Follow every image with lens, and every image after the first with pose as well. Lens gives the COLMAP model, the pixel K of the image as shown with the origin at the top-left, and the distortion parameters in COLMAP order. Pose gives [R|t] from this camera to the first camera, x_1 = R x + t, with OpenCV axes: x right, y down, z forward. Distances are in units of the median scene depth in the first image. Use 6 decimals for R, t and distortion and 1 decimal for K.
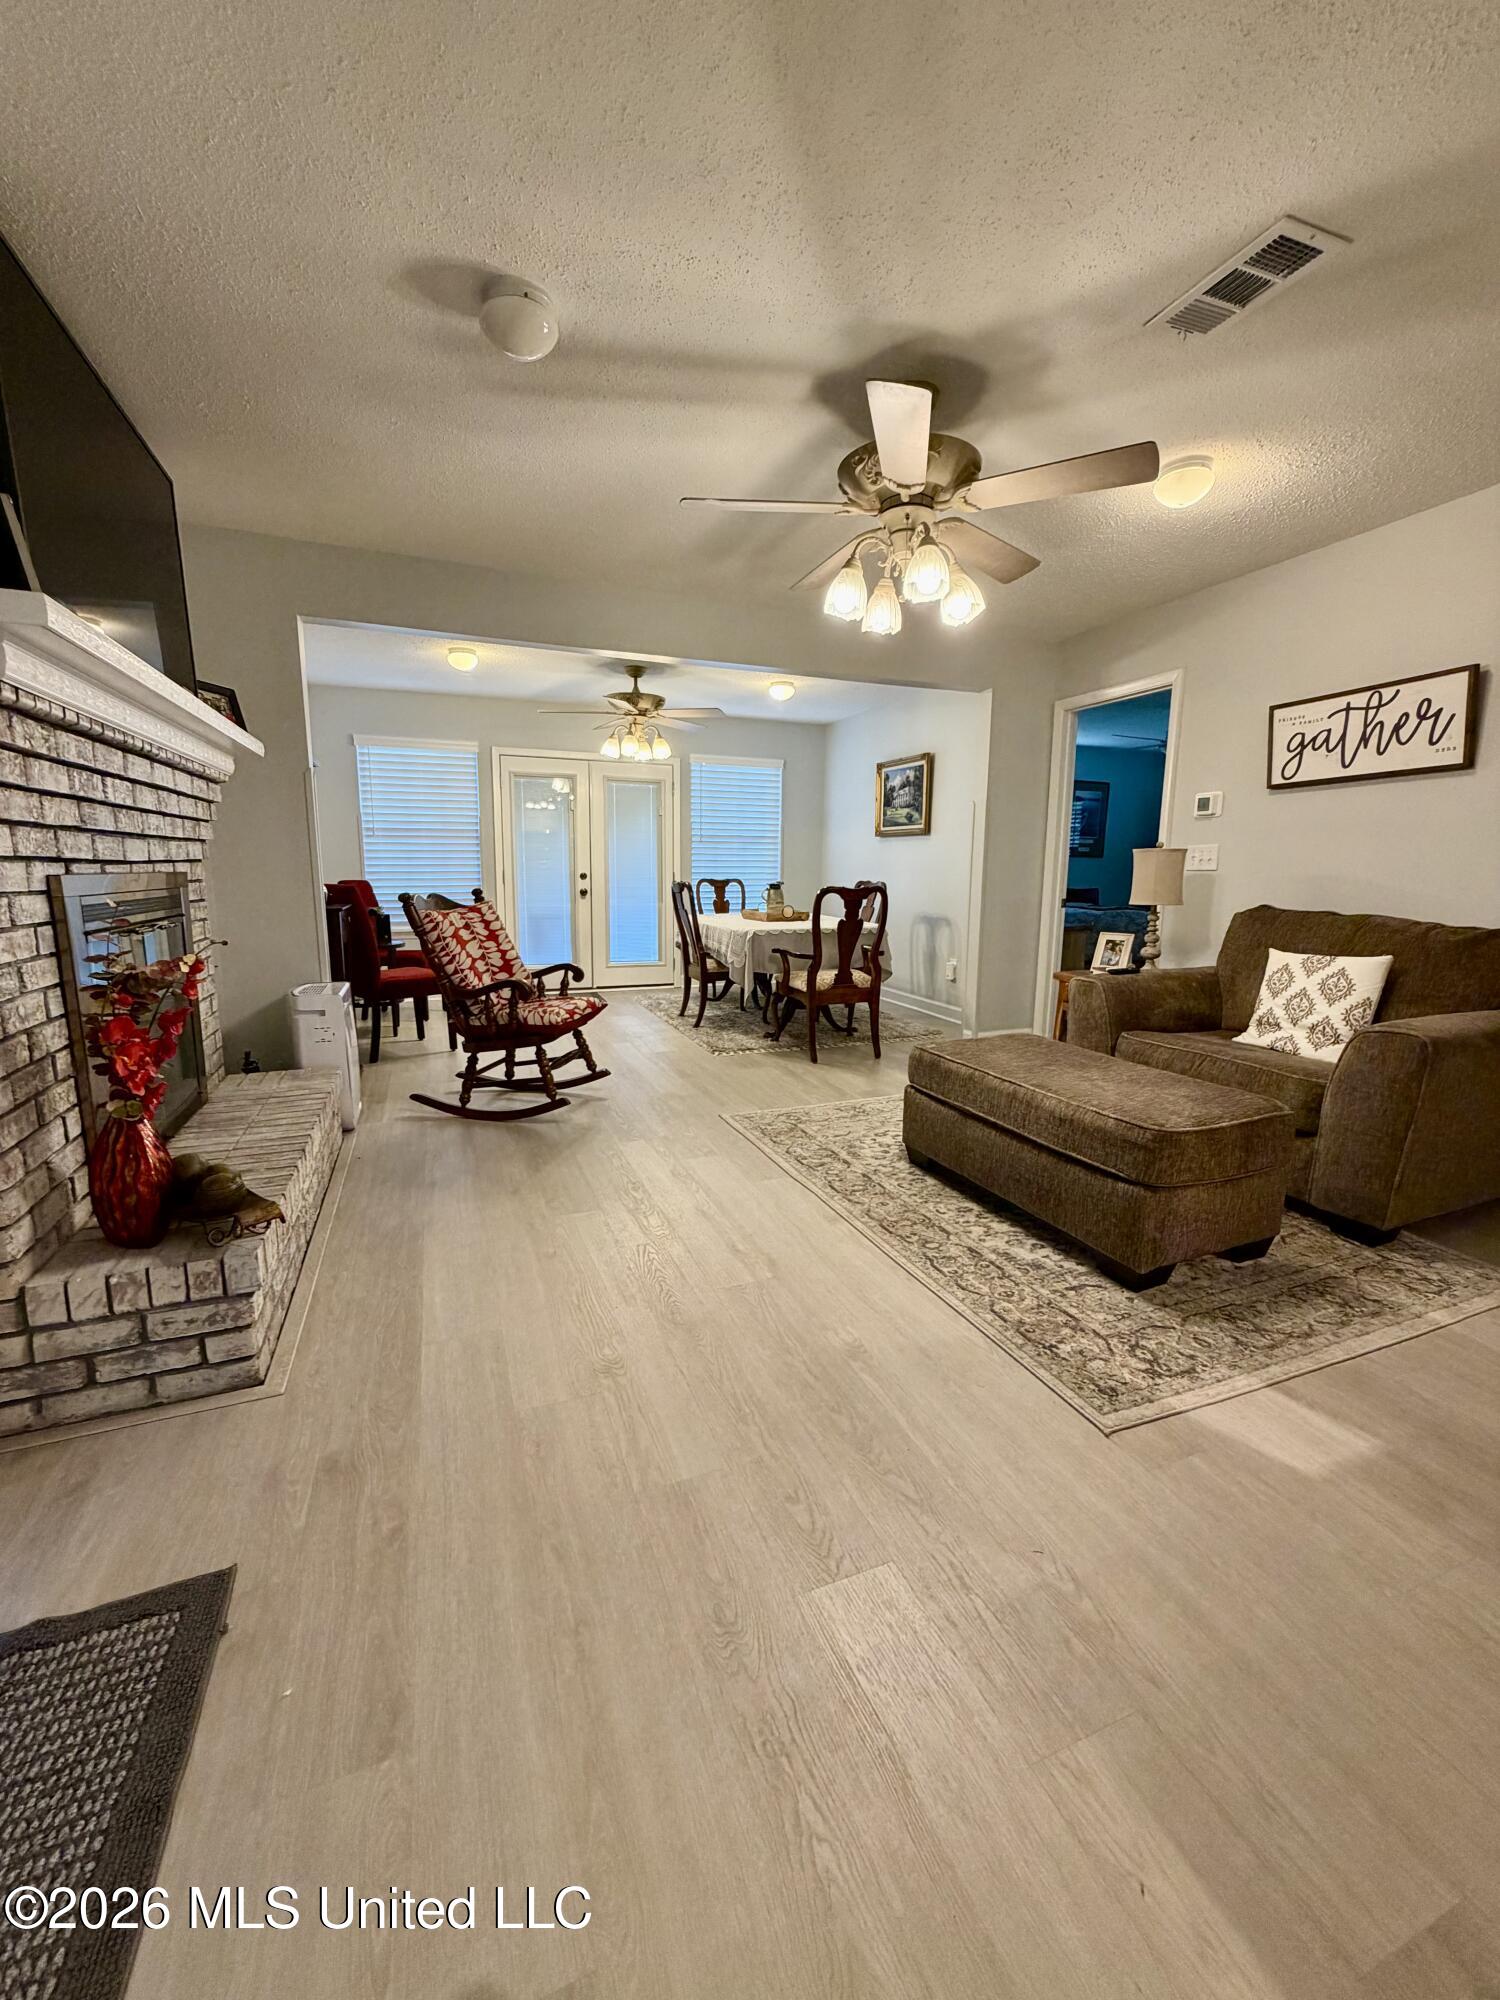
lens RADIAL K [[796.6, 0, 750.4], [0, 796.6, 997.0], [0, 0, 1]] dist [-0.001646, -0.000551]
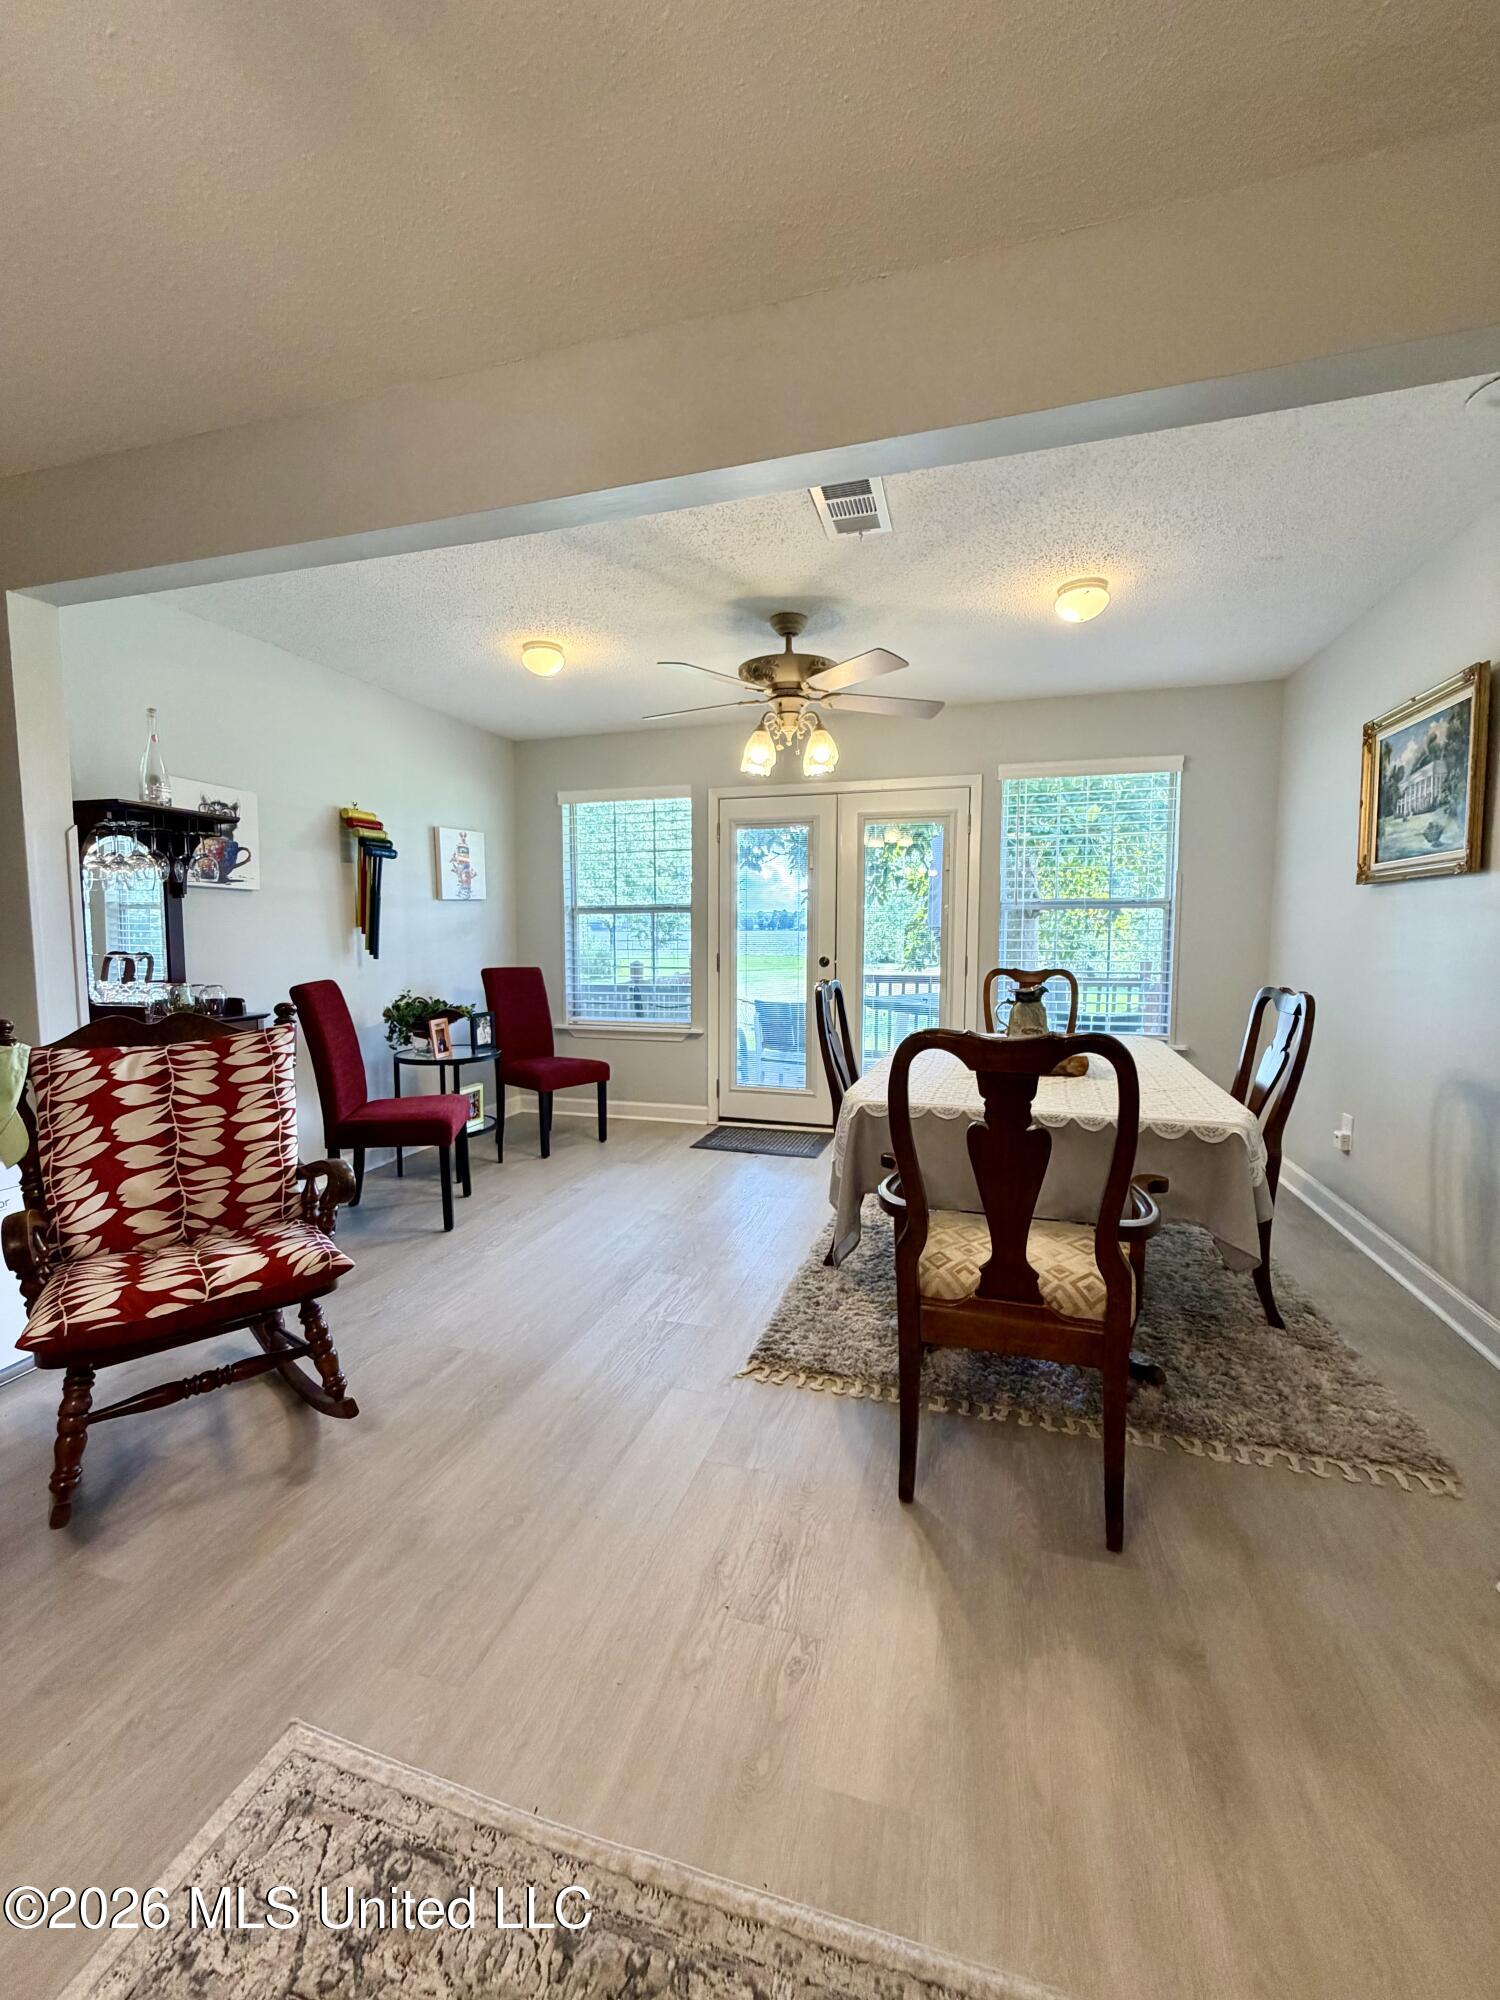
lens RADIAL K [[796.6, 0, 751.2], [0, 796.6, 995.0], [0, 0, 1]] dist [-0.001646, -0.000551]
pose [[0.789717, 0.037197, -0.612343, 0.320154], [-0.089962, 0.994391, -0.055616, -0.161433], [0.606840, 0.099009, 0.788633, 0.858140]]
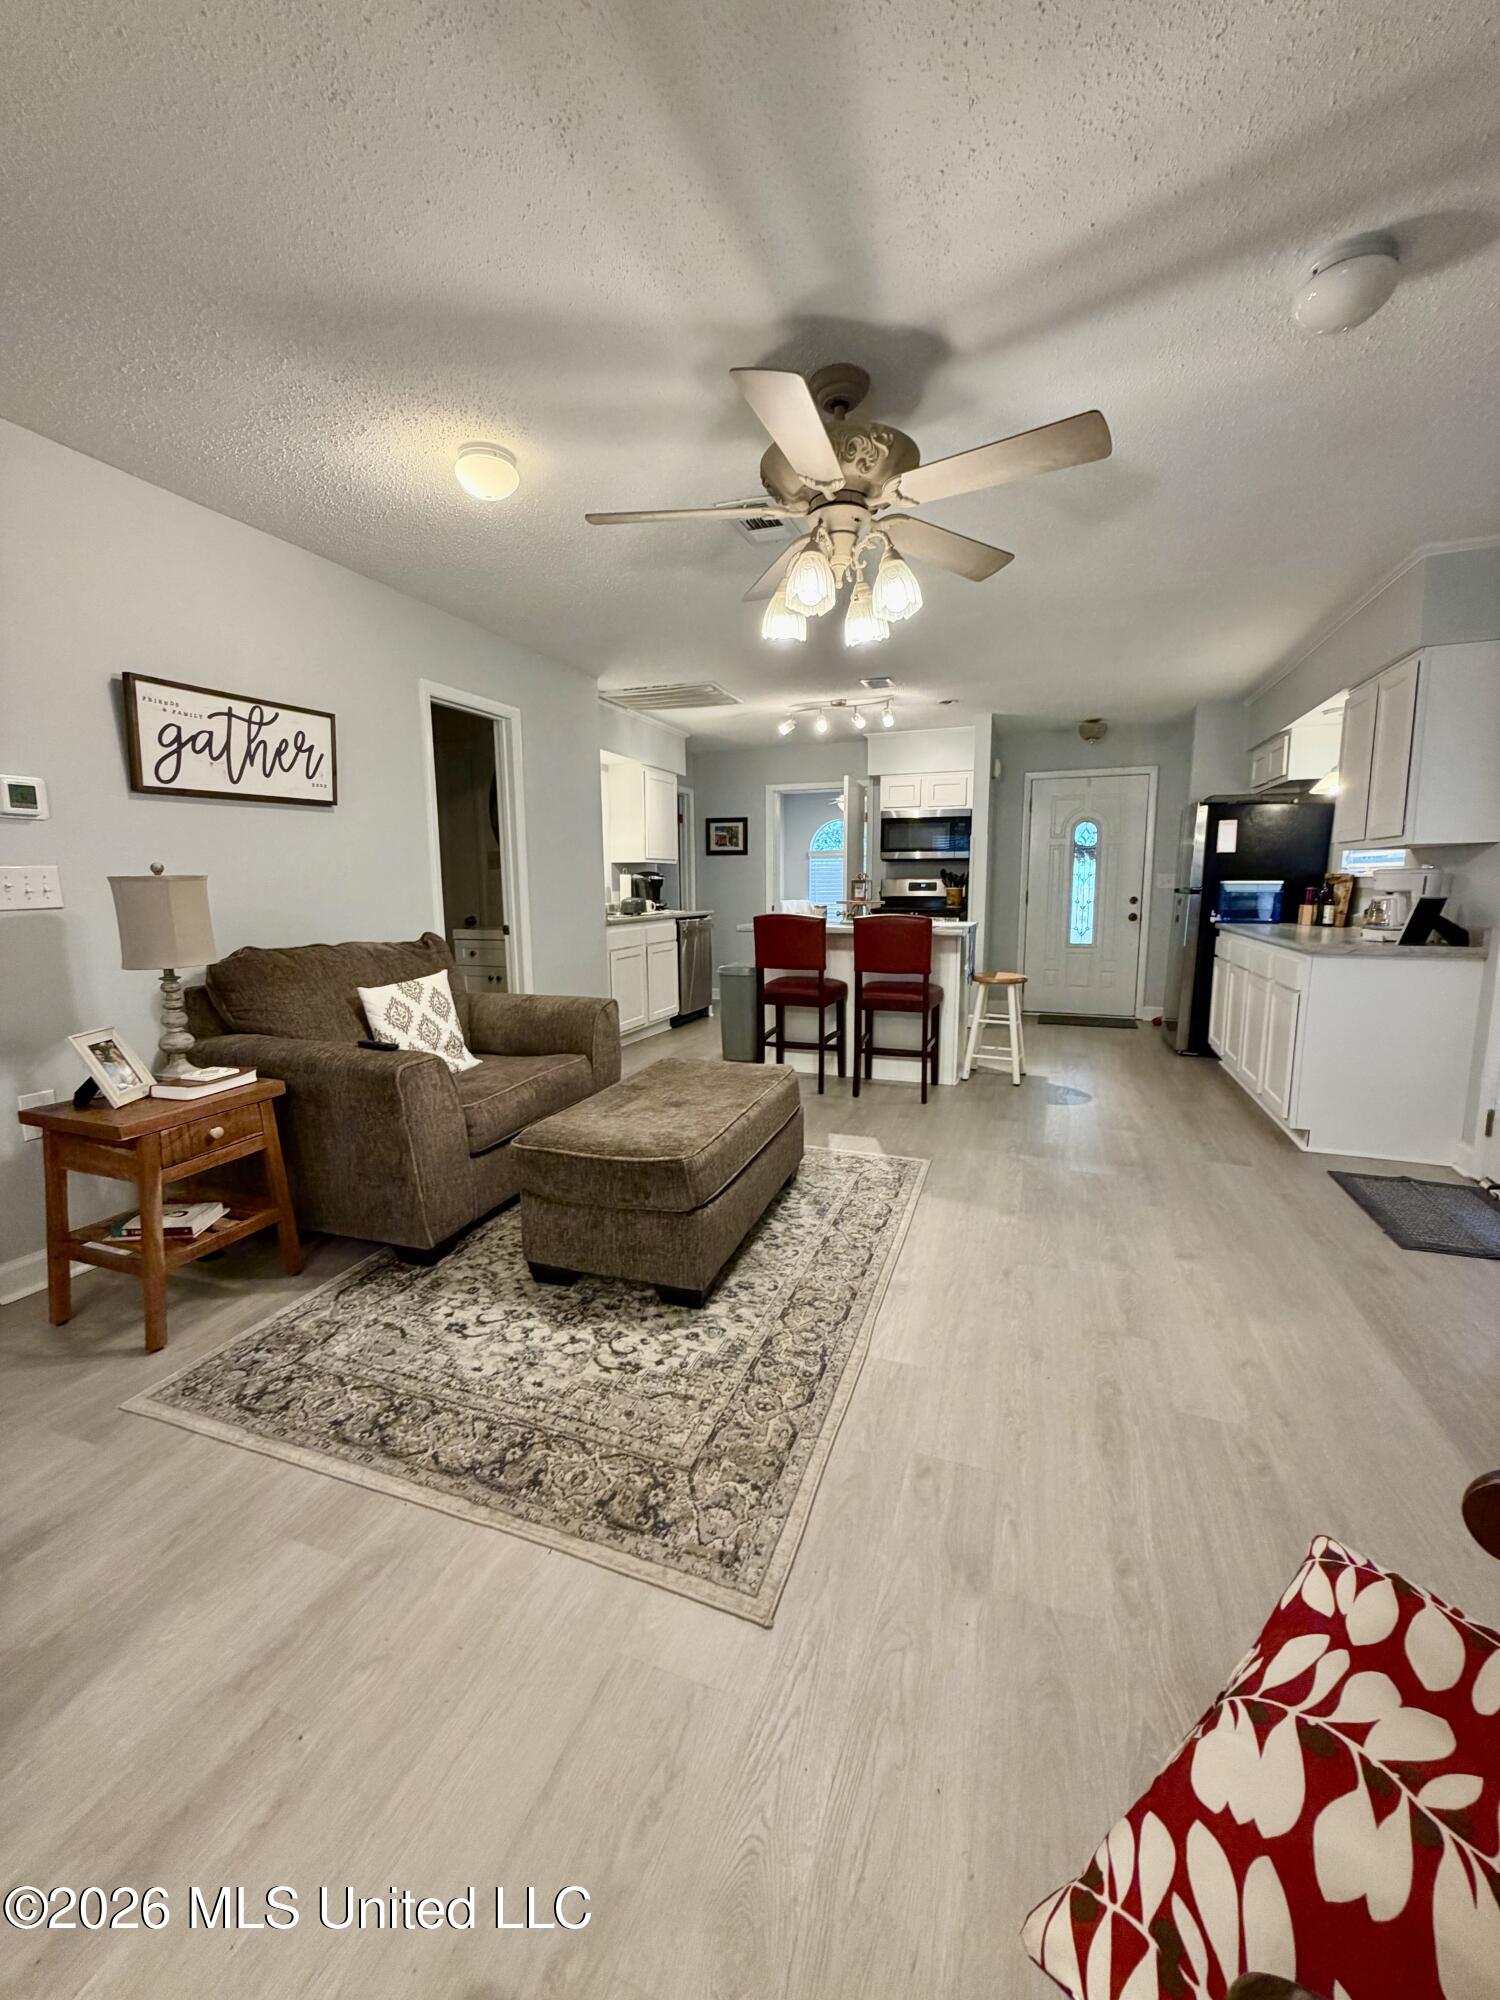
lens RADIAL K [[796.6, 0, 749.8], [0, 796.6, 991.0], [0, 0, 1]] dist [-0.001646, -0.000551]
pose [[-0.747536, -0.099667, 0.656701, -0.248574], [0.104844, 0.958579, 0.264829, -0.228595], [-0.655895, 0.266821, -0.706122, 1.232935]]
